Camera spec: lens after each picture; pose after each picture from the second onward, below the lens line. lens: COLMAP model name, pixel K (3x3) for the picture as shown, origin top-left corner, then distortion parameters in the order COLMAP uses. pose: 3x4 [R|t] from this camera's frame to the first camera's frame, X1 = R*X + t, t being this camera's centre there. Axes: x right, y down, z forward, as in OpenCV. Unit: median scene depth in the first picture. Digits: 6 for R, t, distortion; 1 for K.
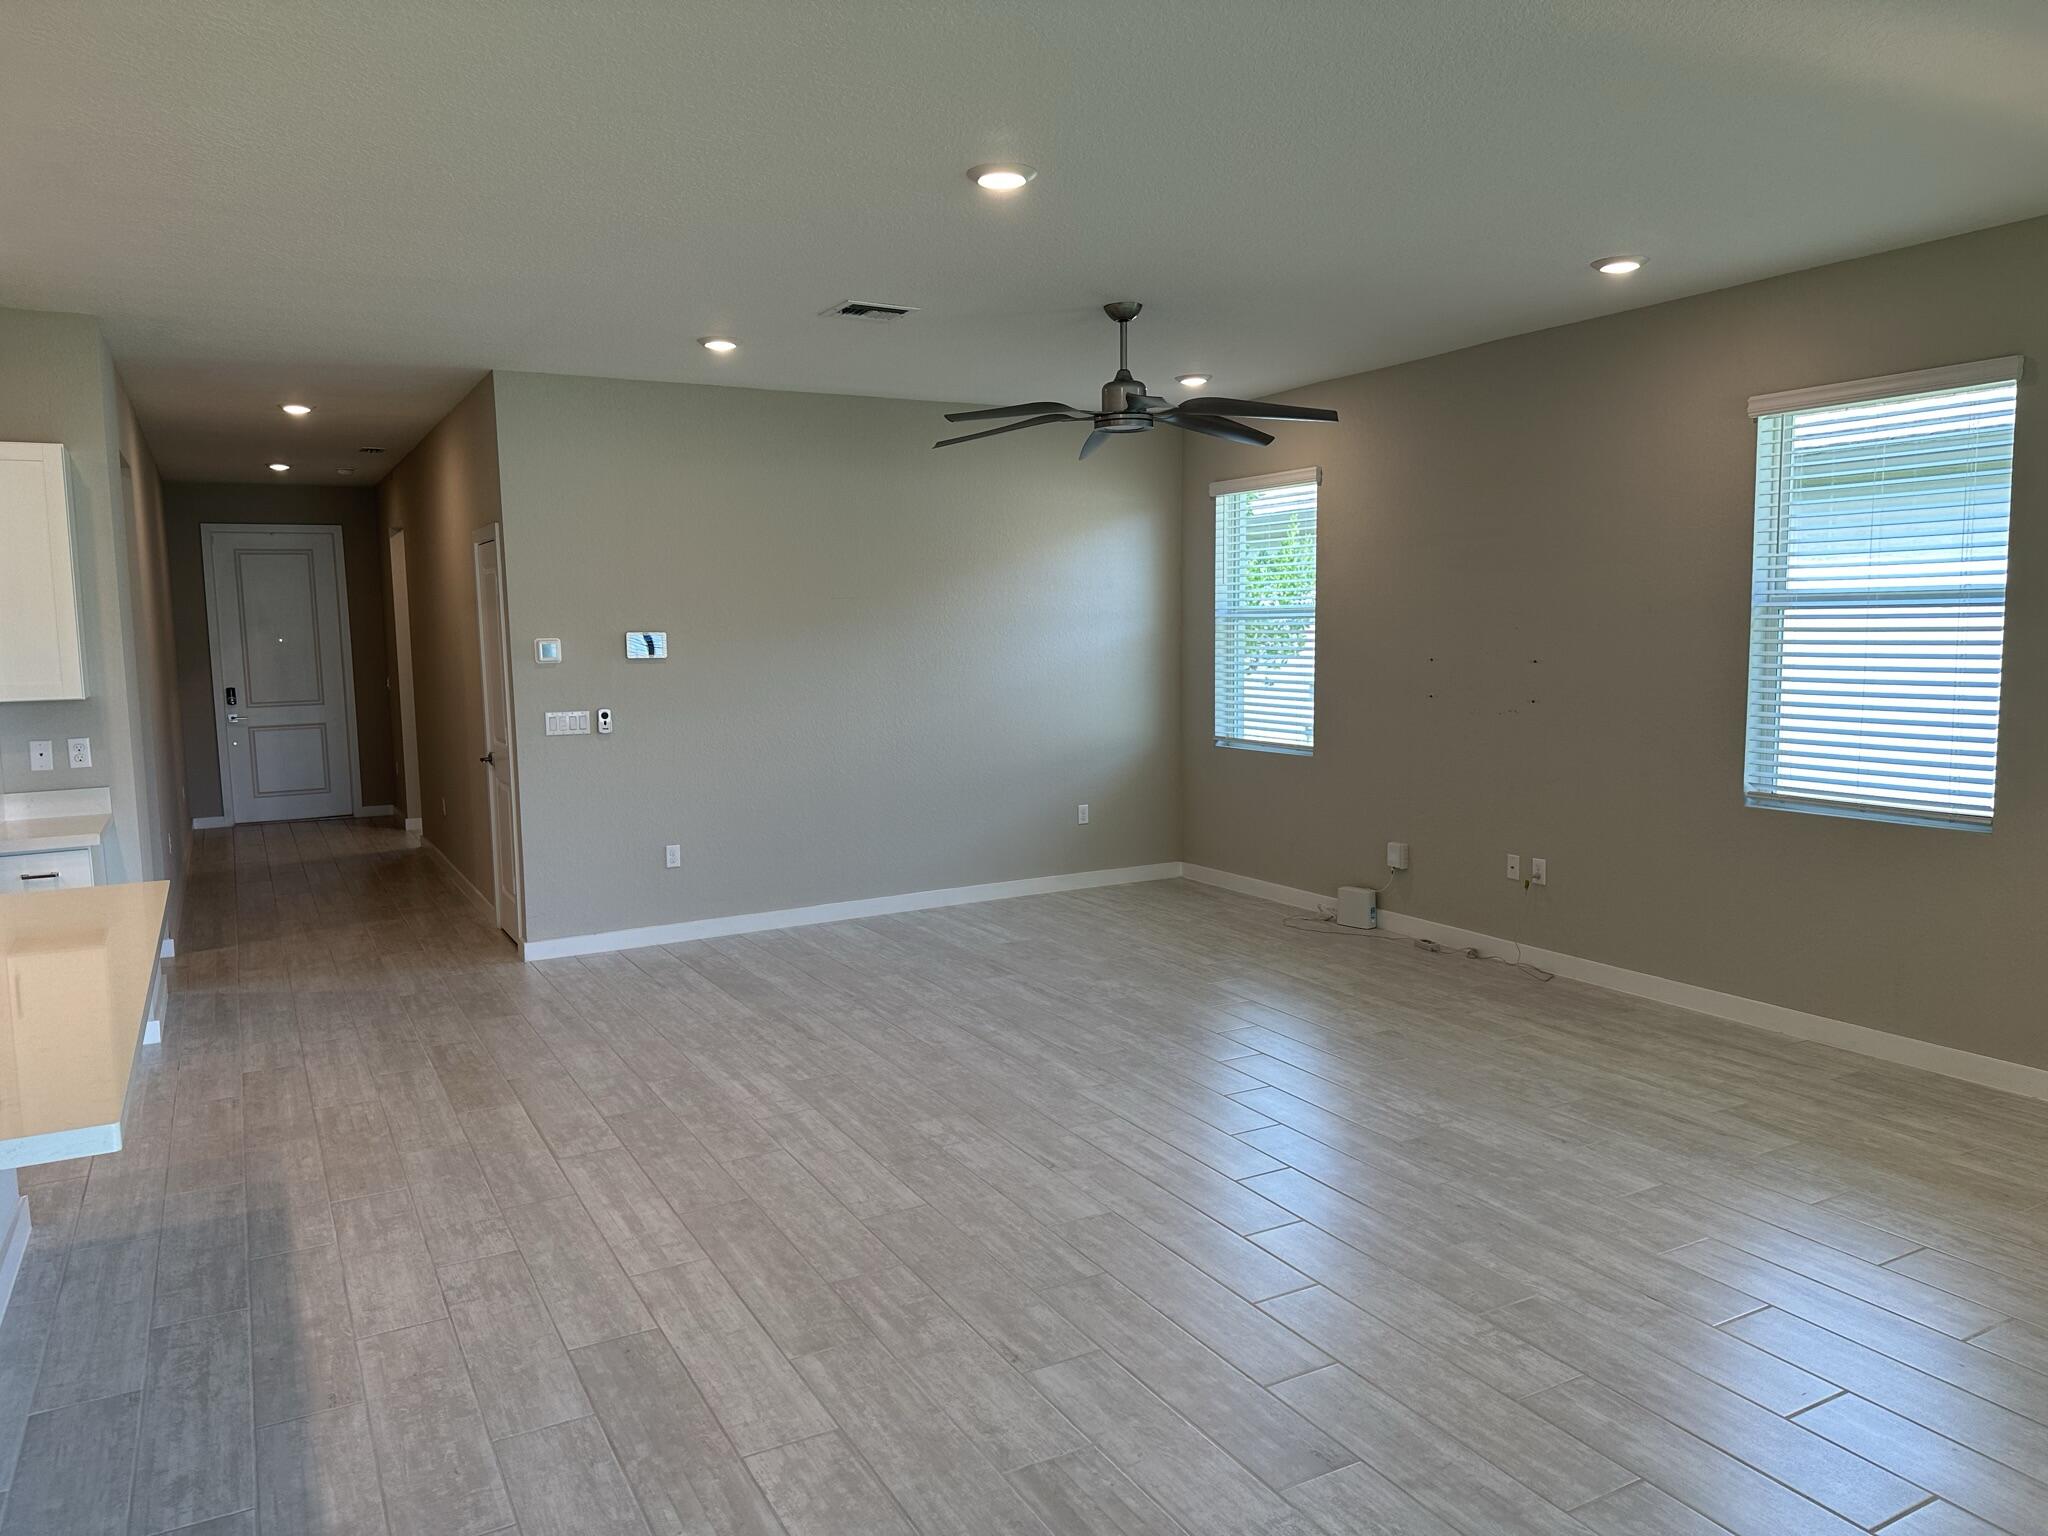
lens RADIAL K [[1423.9, 0, 1028.5], [0, 1423.9, 771.4], [0, 0, 1]] dist [0.094177, -0.118176]
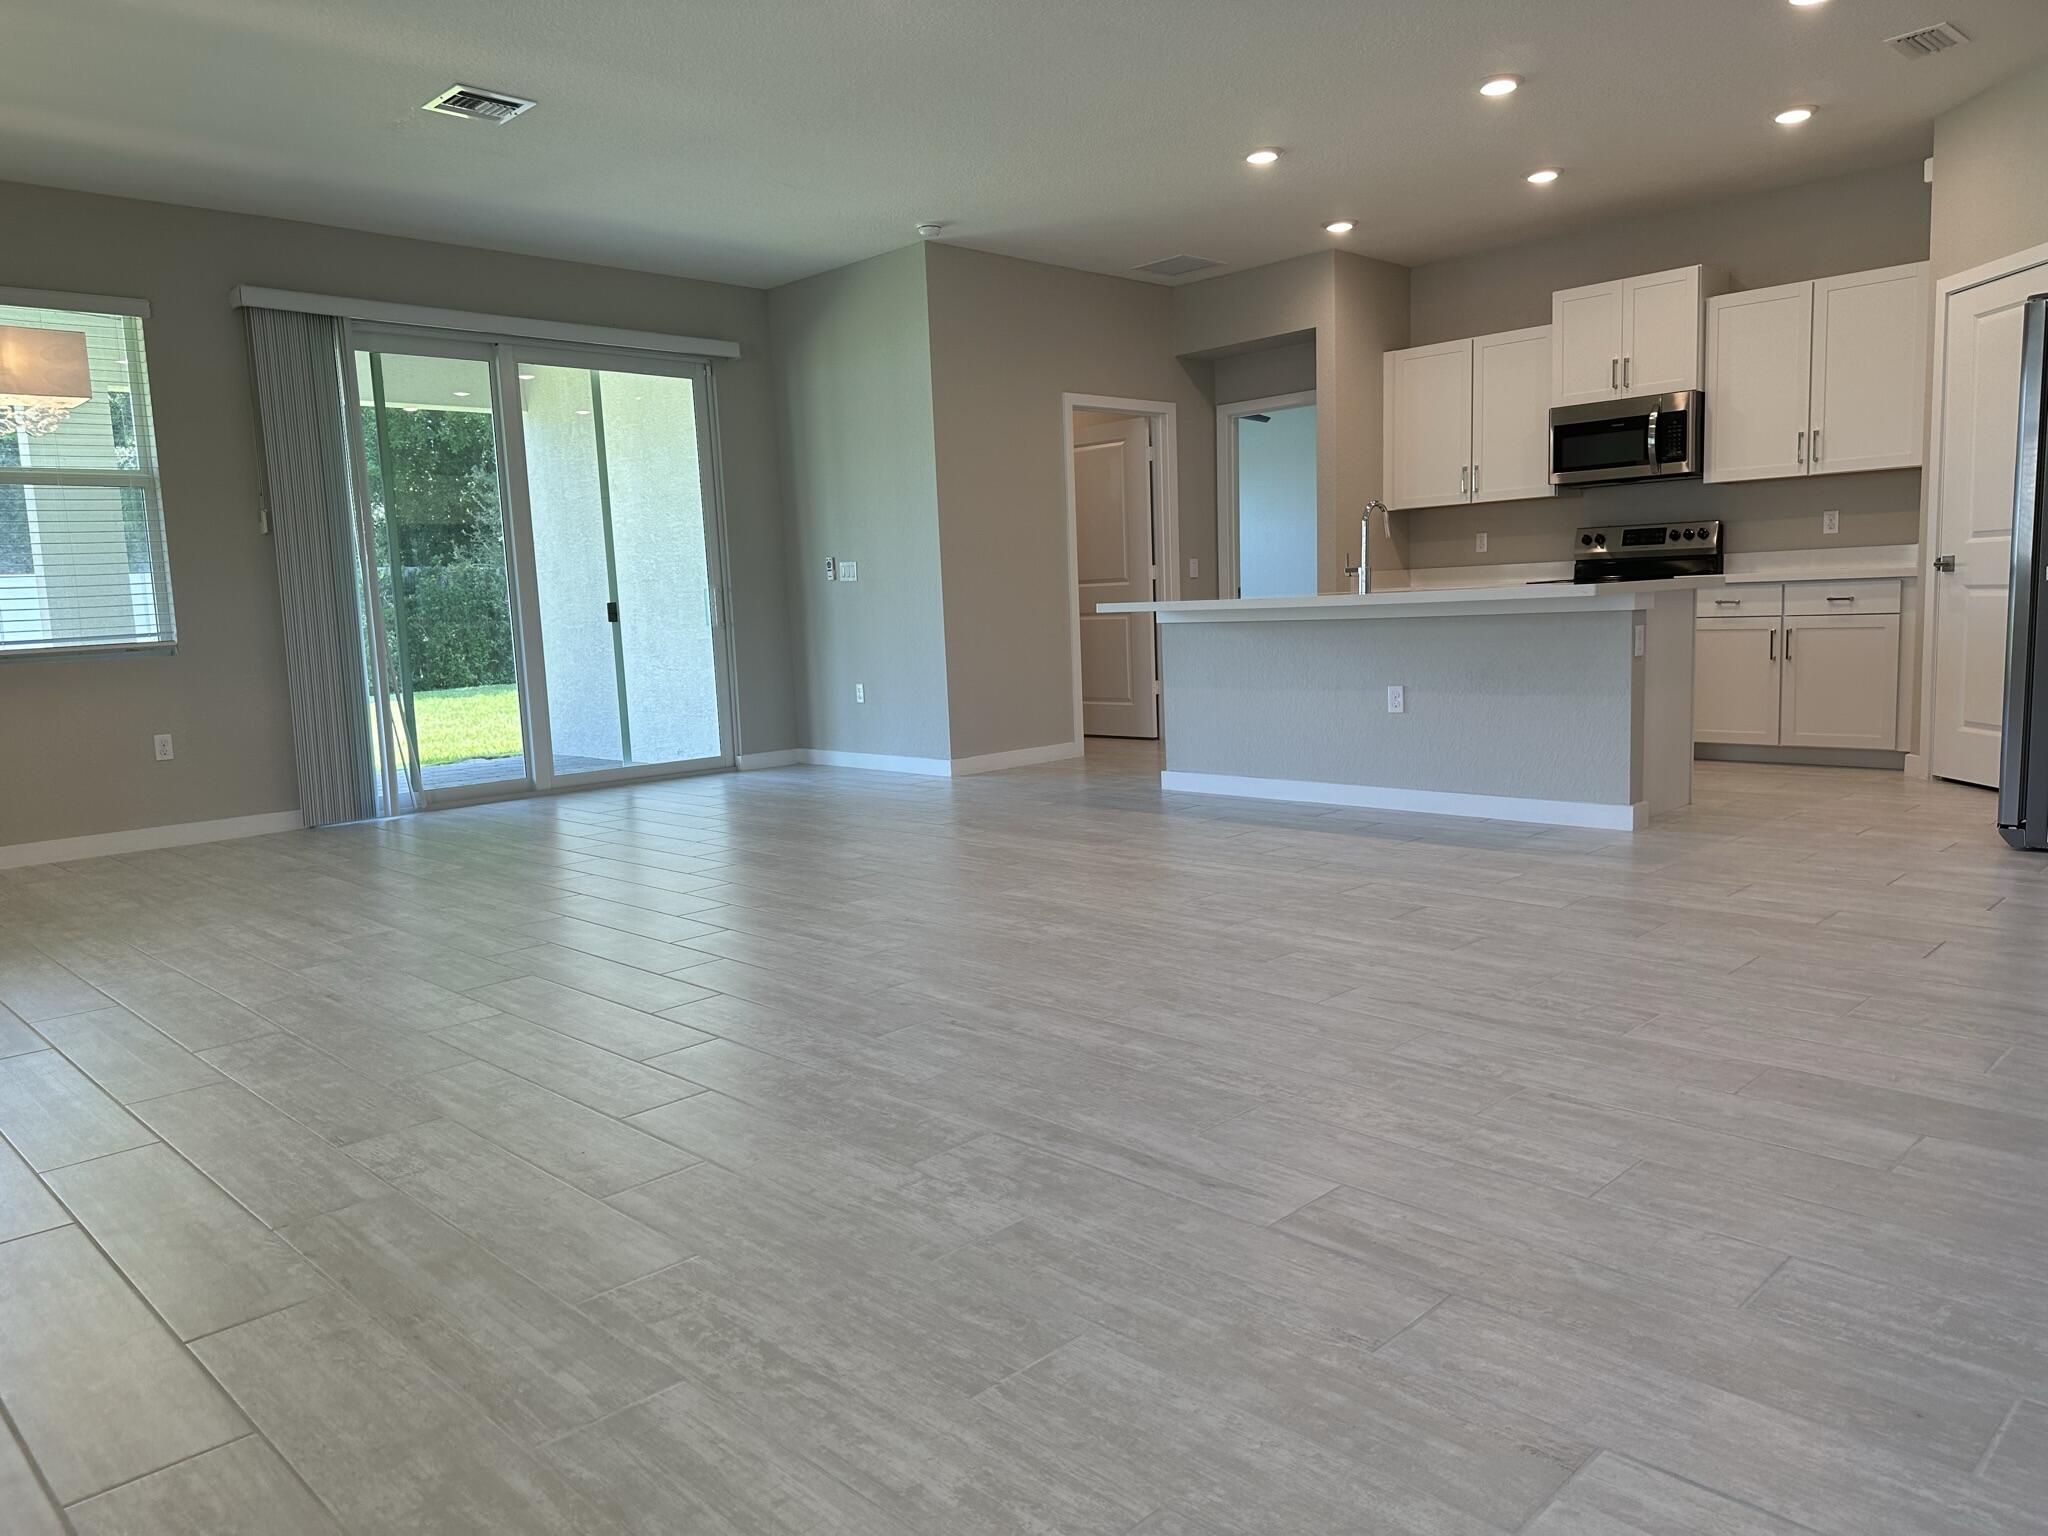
lens RADIAL K [[1423.9, 0, 1029.6], [0, 1423.9, 775.2], [0, 0, 1]] dist [0.094177, -0.118176]
pose [[-0.960232, 0.090449, -0.264146, 0.146884], [0.028322, 0.972747, 0.230134, -0.045031], [0.277763, 0.213501, -0.936624, 1.487749]]
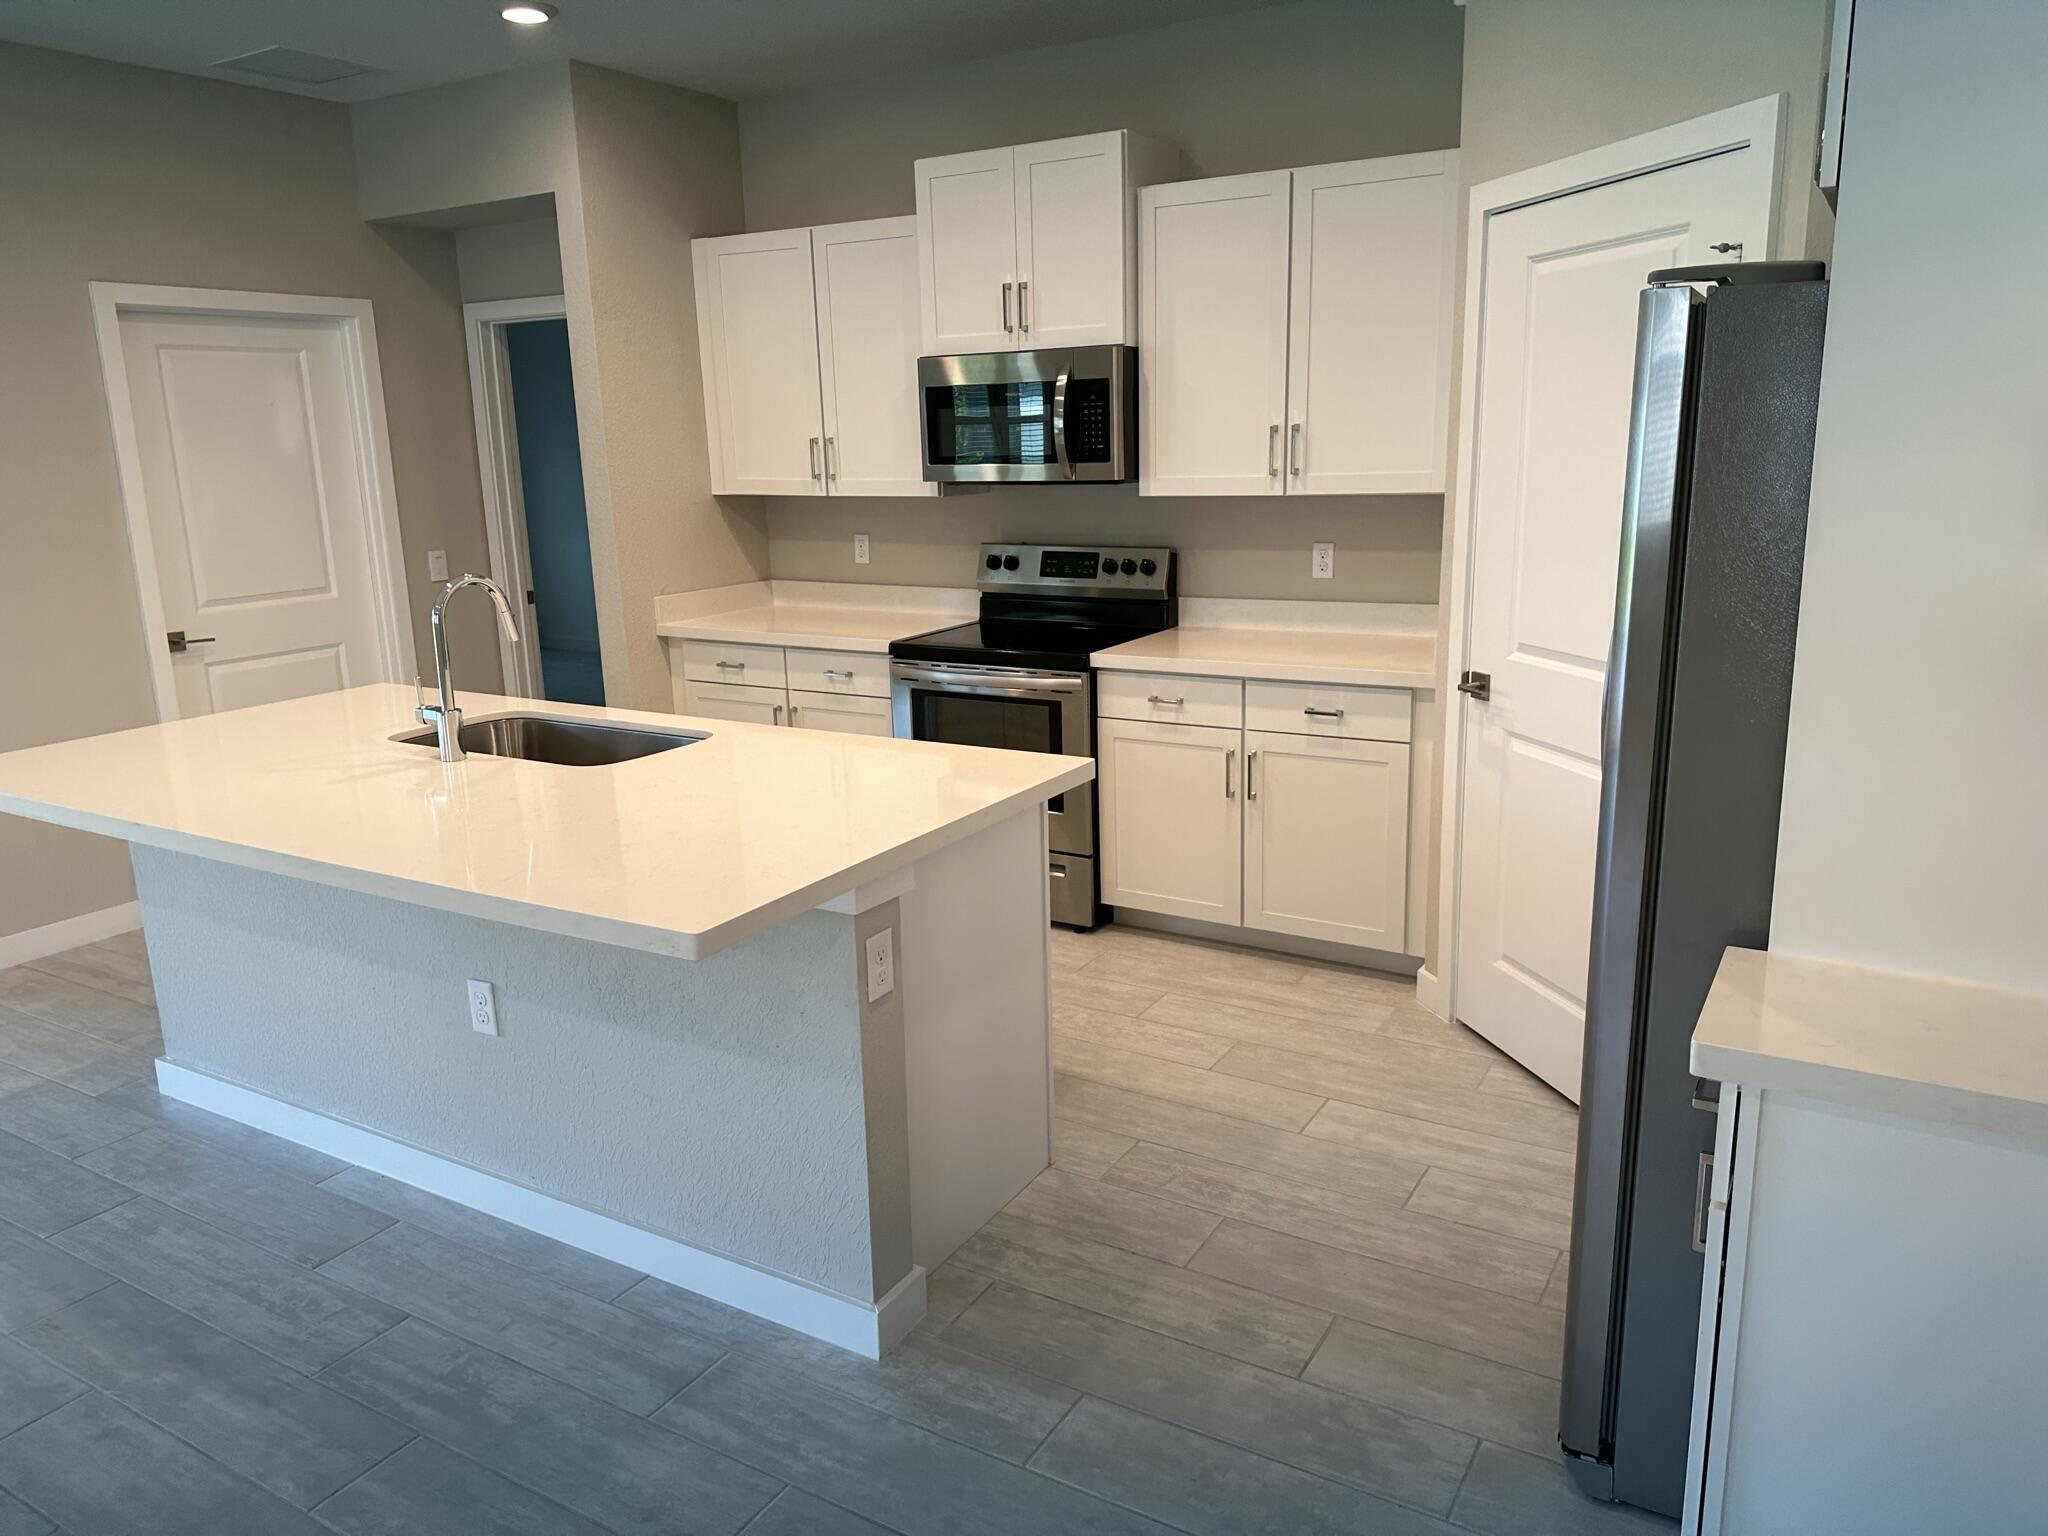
lens RADIAL K [[1423.9, 0, 1019.5], [0, 1423.9, 761.2], [0, 0, 1]] dist [0.094177, -0.118176]
pose [[-0.865996, 0.153347, -0.475957, -0.339117], [-0.009250, 0.946742, 0.321860, -0.101236], [0.499965, 0.283132, -0.818457, 1.048101]]
